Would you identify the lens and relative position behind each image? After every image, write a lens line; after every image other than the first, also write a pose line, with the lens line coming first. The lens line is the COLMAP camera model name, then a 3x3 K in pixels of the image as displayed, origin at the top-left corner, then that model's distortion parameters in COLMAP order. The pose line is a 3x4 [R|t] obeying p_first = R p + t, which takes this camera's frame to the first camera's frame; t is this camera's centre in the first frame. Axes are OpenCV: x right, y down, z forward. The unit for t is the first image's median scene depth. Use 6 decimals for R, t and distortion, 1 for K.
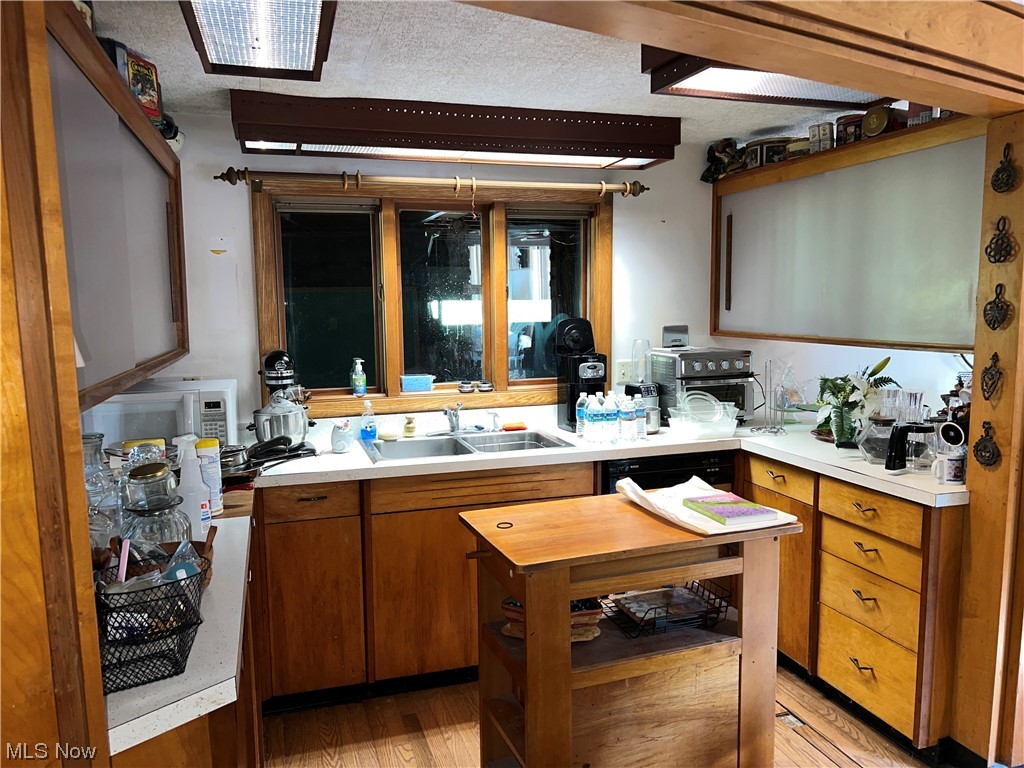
lens RADIAL K [[768.1, 0, 513.9], [0, 768.1, 389.0], [0, 0, 1]] dist [0.060412, -0.065627]
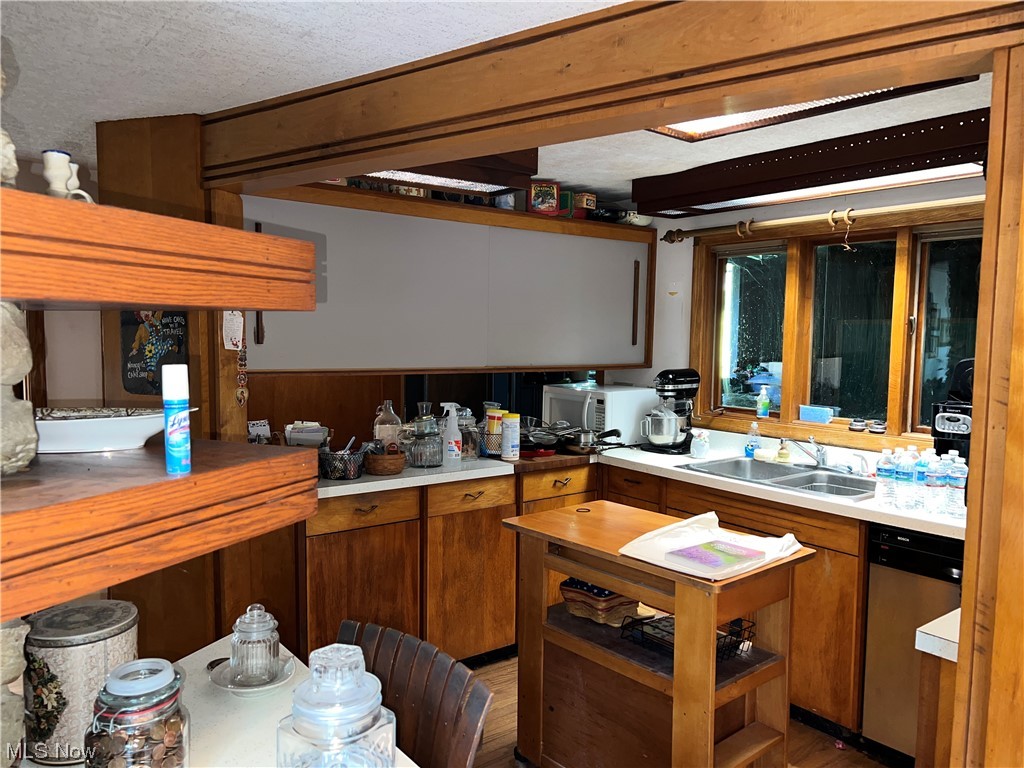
lens RADIAL K [[768.1, 0, 514.3], [0, 768.1, 384.9], [0, 0, 1]] dist [0.060412, -0.065627]
pose [[0.344980, 0.084836, -0.934768, 0.747798], [-0.123990, 0.991298, 0.044208, -0.045298], [0.930385, 0.100651, 0.352497, 0.289684]]
